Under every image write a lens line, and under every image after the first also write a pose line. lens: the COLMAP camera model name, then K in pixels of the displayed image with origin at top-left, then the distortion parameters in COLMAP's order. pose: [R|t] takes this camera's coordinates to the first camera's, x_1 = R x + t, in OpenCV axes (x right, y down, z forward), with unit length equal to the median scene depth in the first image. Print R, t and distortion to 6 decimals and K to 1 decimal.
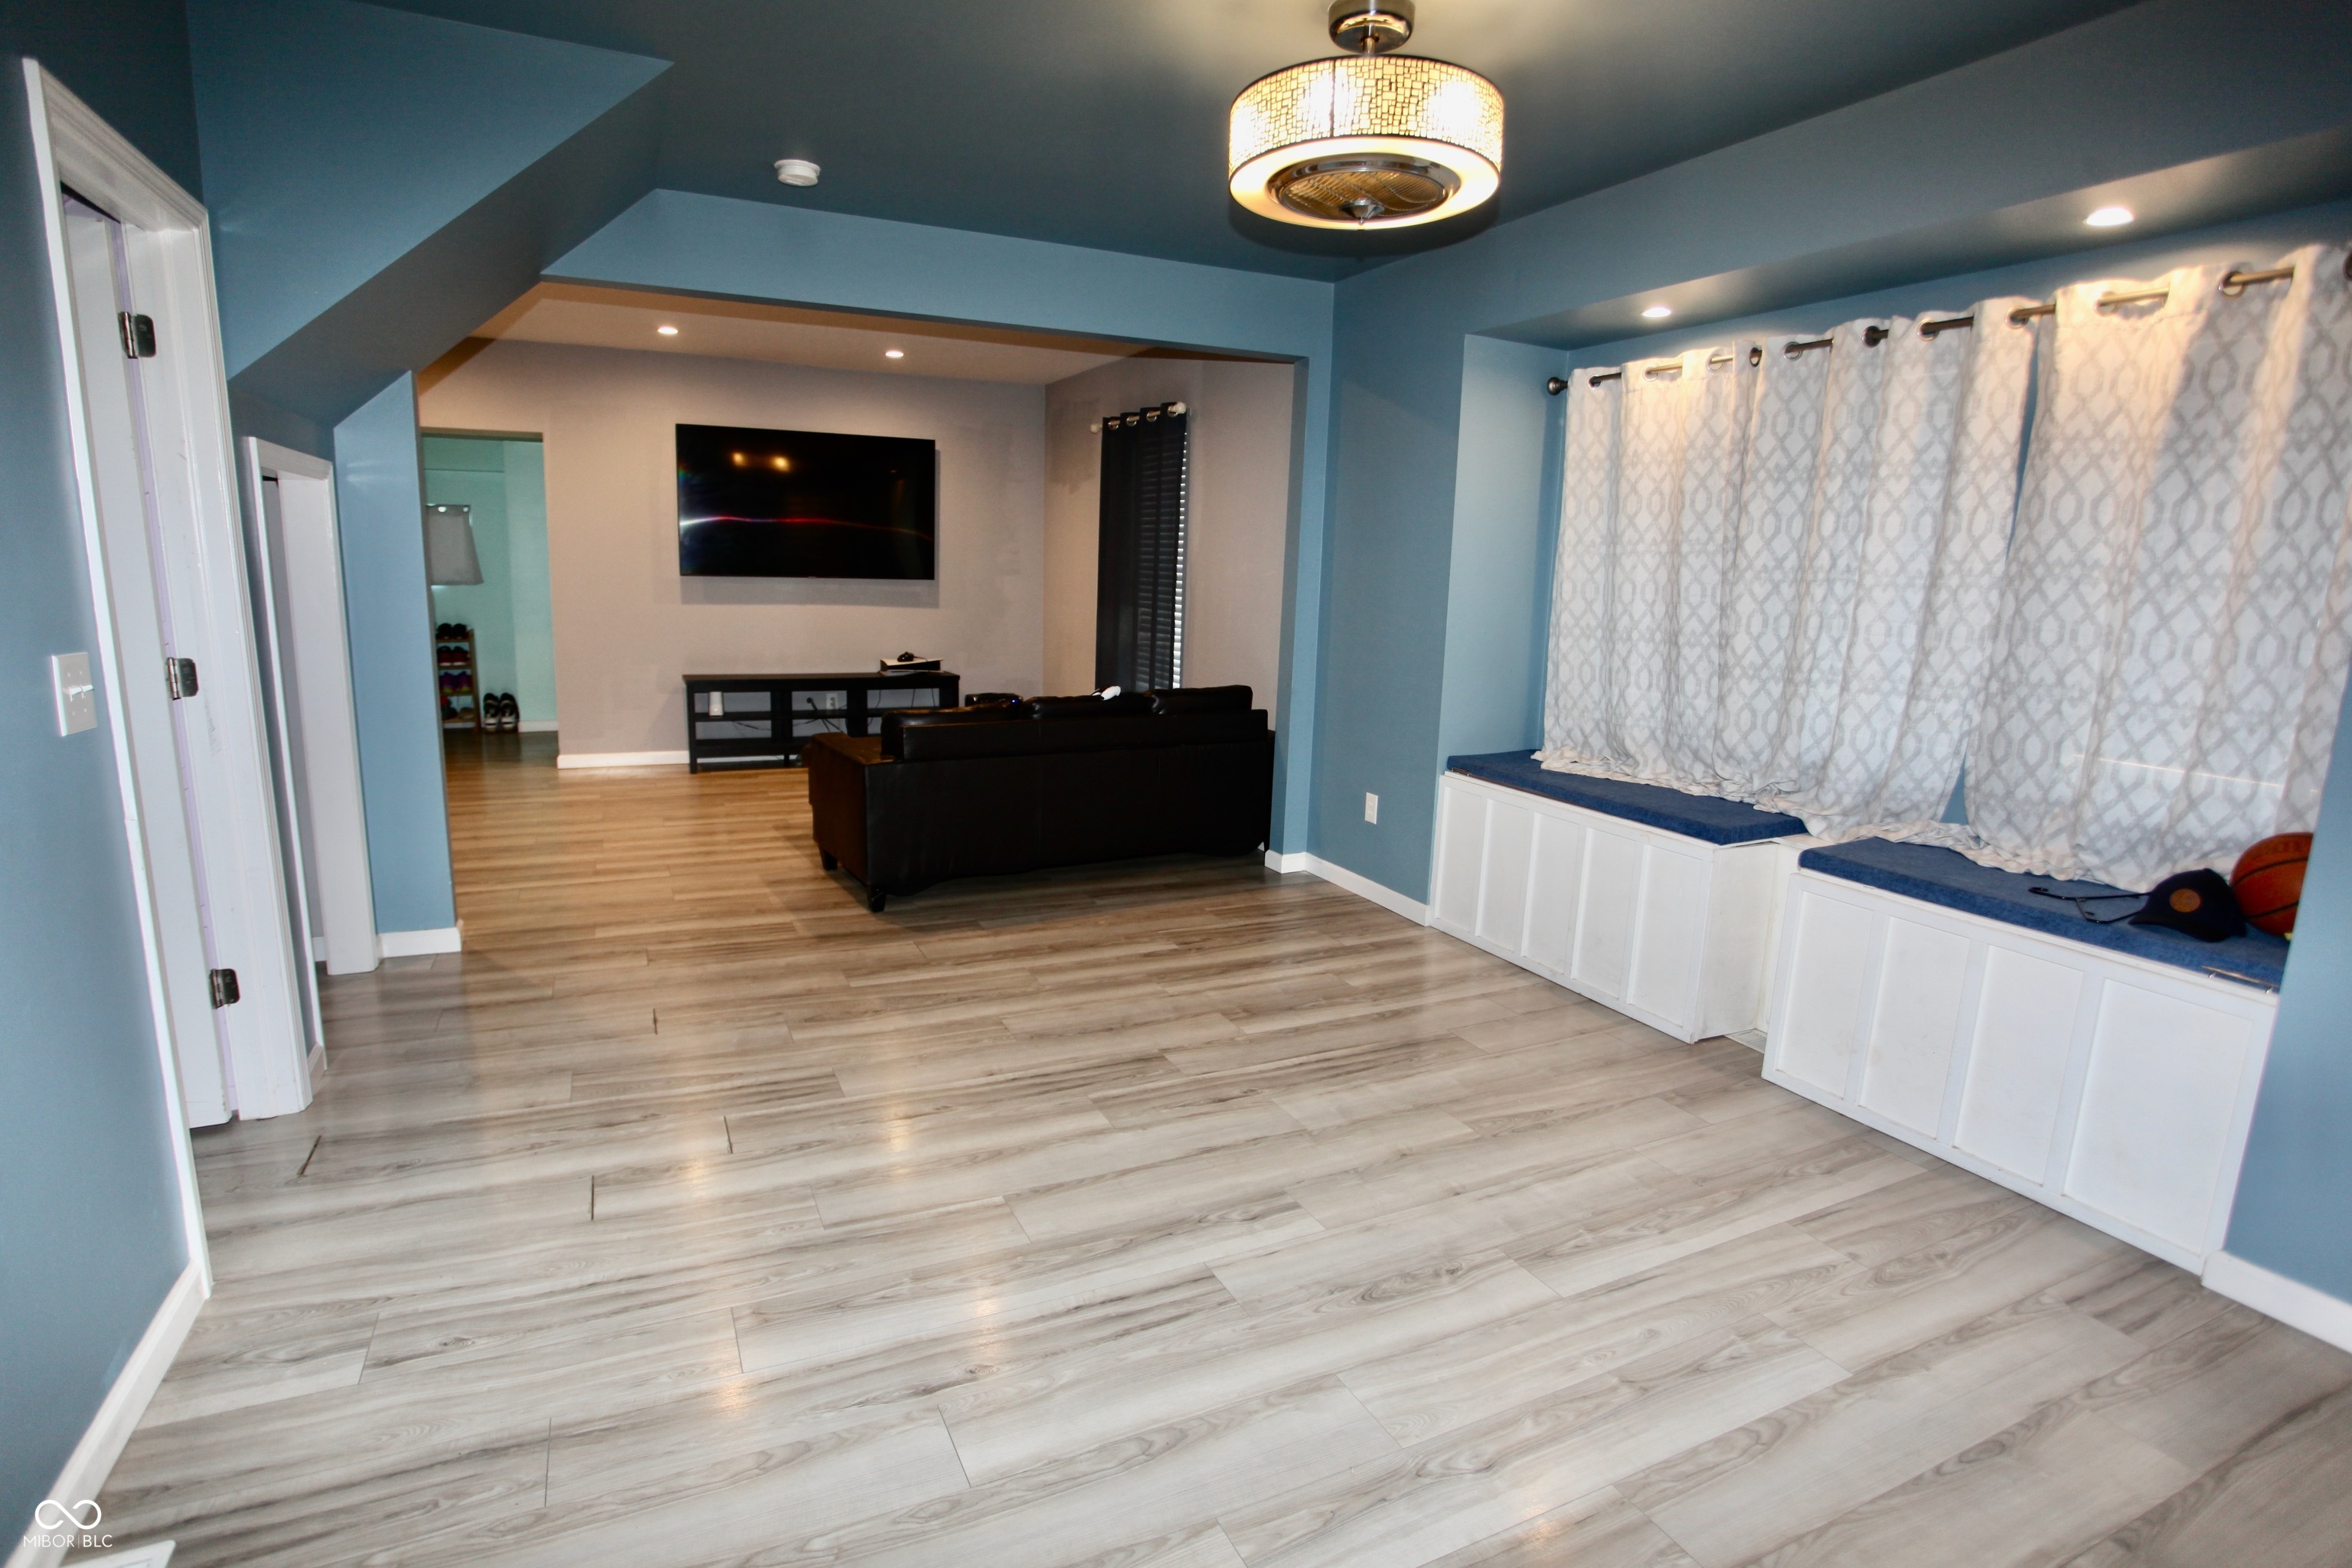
lens RADIAL K [[1144.7, 0, 1176.0], [0, 1144.7, 784.0], [0, 0, 1]] dist [-0.077495, 0.031233]
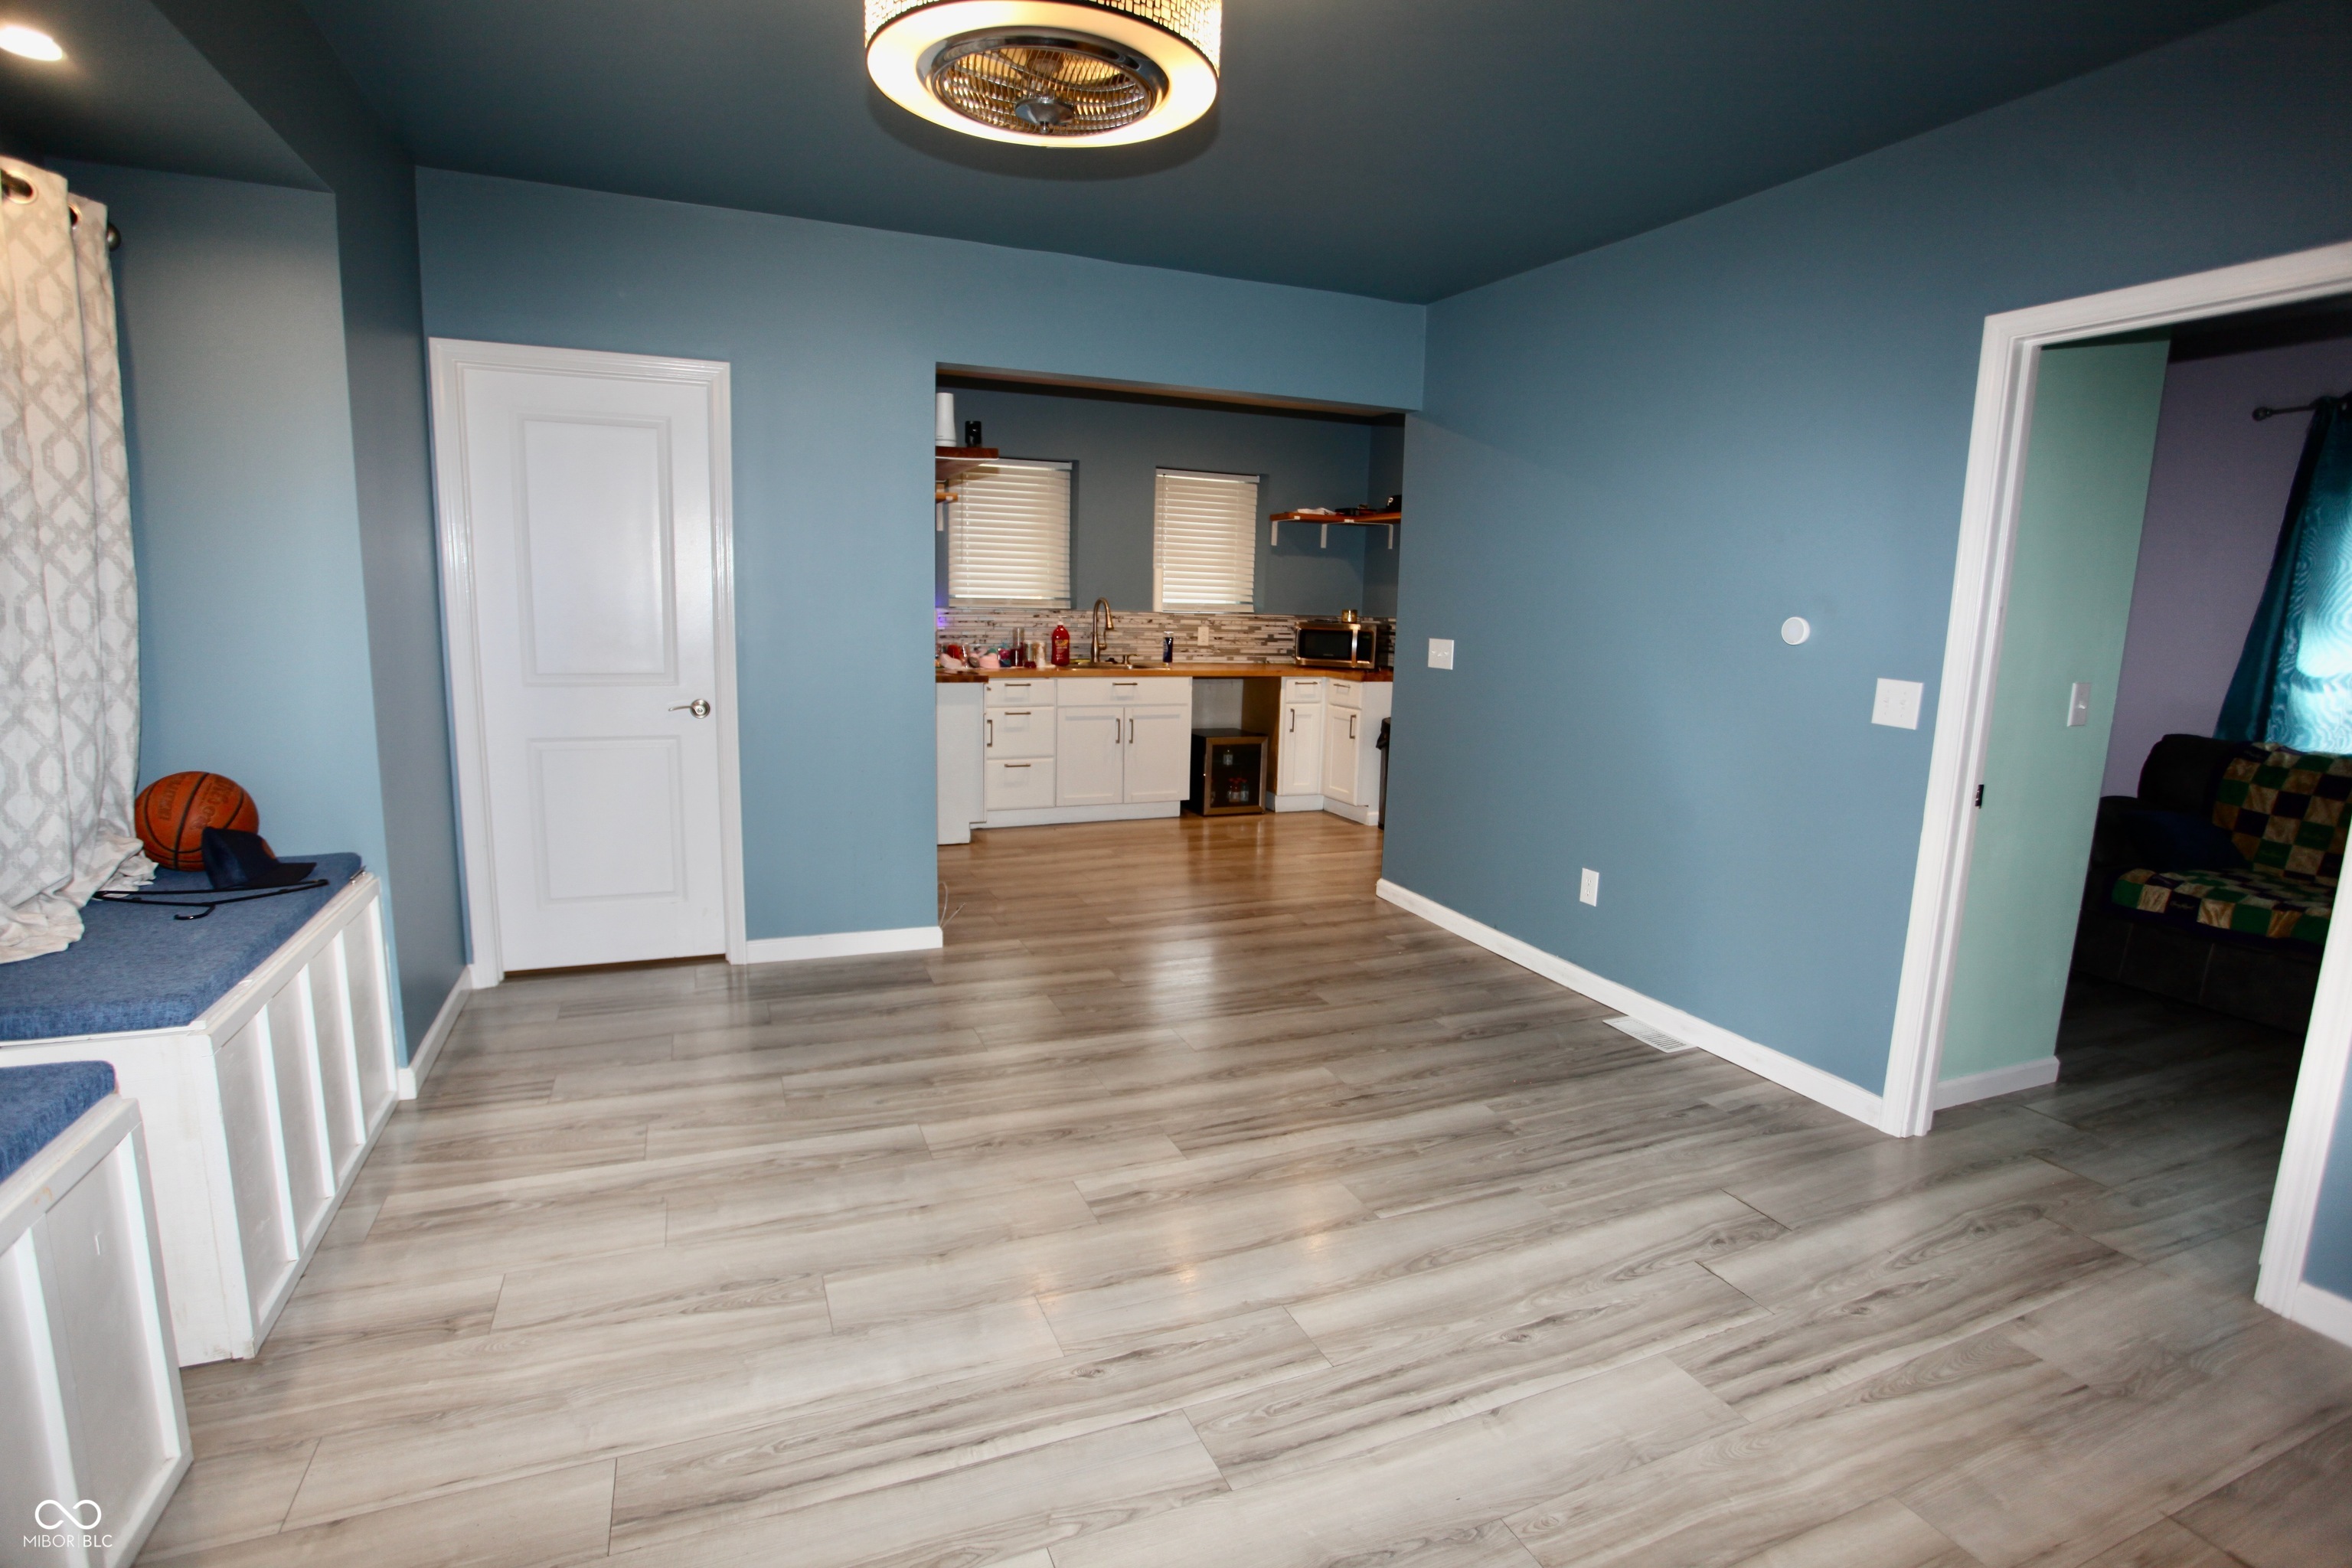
lens RADIAL K [[1144.7, 0, 1176.0], [0, 1144.7, 784.0], [0, 0, 1]] dist [-0.077495, 0.031233]
pose [[-0.997121, -0.064317, 0.040161, 0.013293], [-0.046537, 0.937247, 0.345546, -0.343768], [-0.059865, 0.342683, -0.937542, 1.838133]]
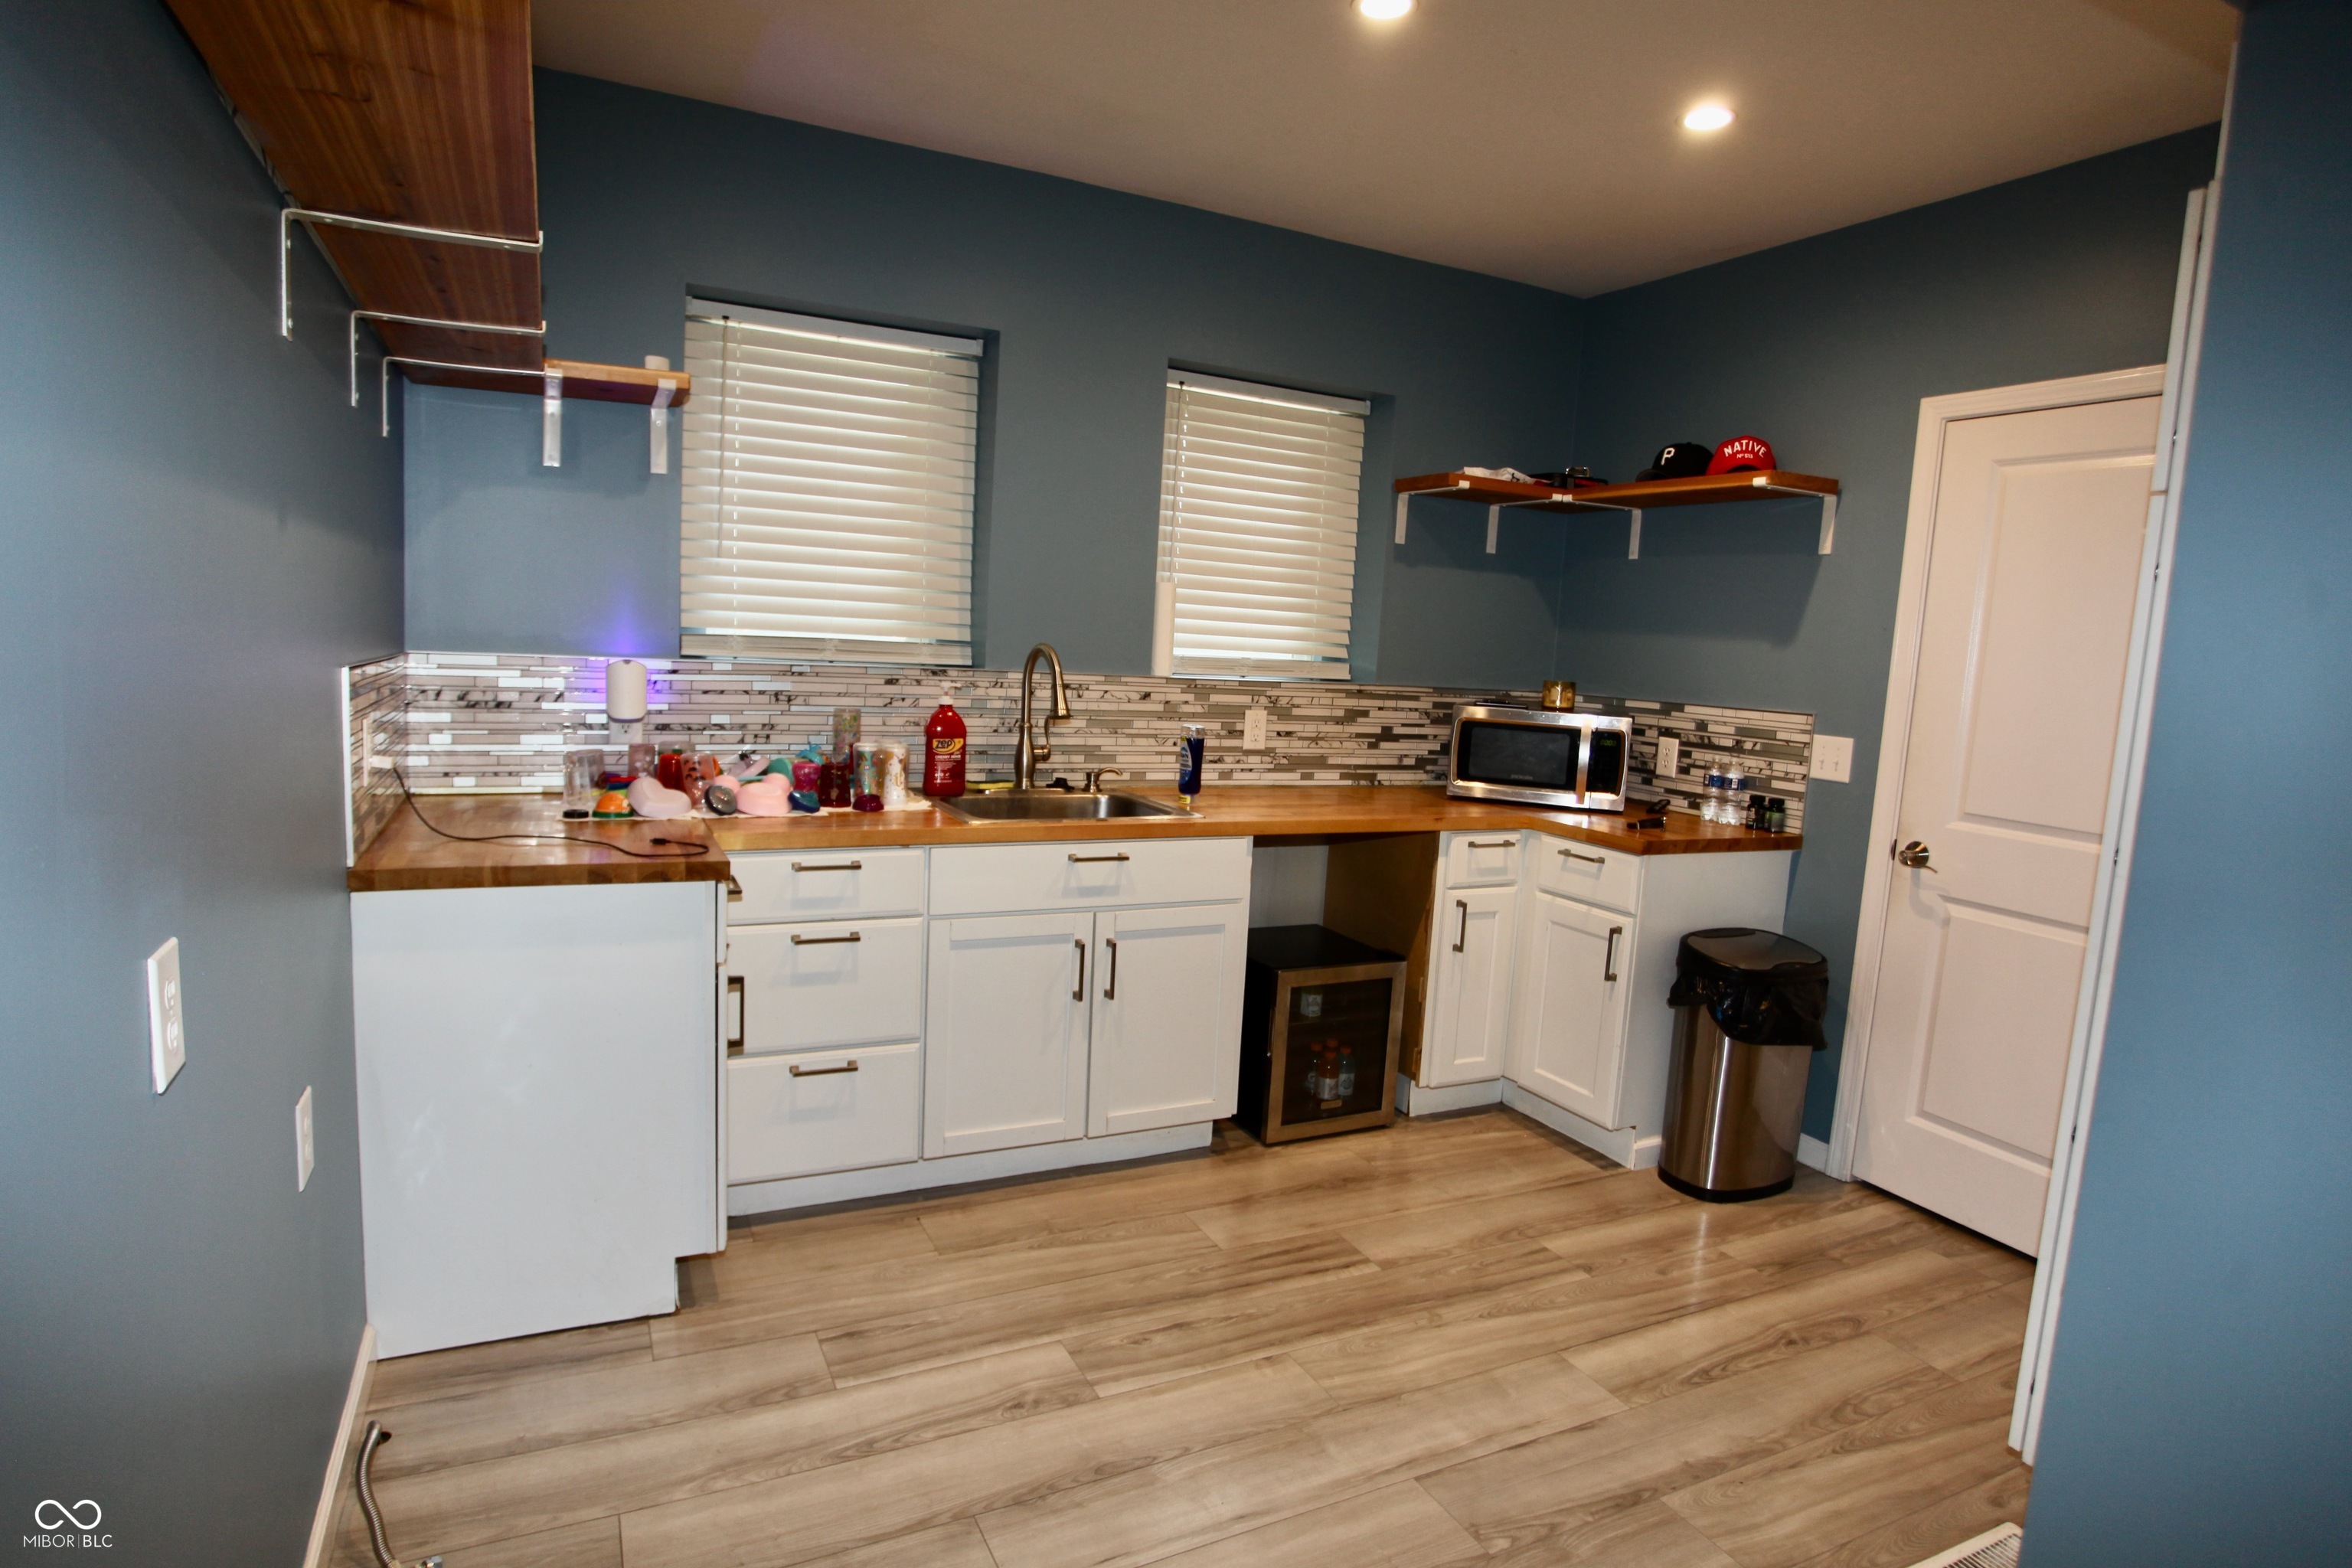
lens RADIAL K [[1244.9, 0, 1176.0], [0, 1244.9, 784.0], [0, 0, 1]] dist [-0.087074, 0.043193]
pose [[-0.996216, -0.082763, -0.026549, 0.024136], [-0.086917, 0.948492, 0.304645, -0.329297], [-0.000032, 0.305799, -0.952096, 1.760796]]
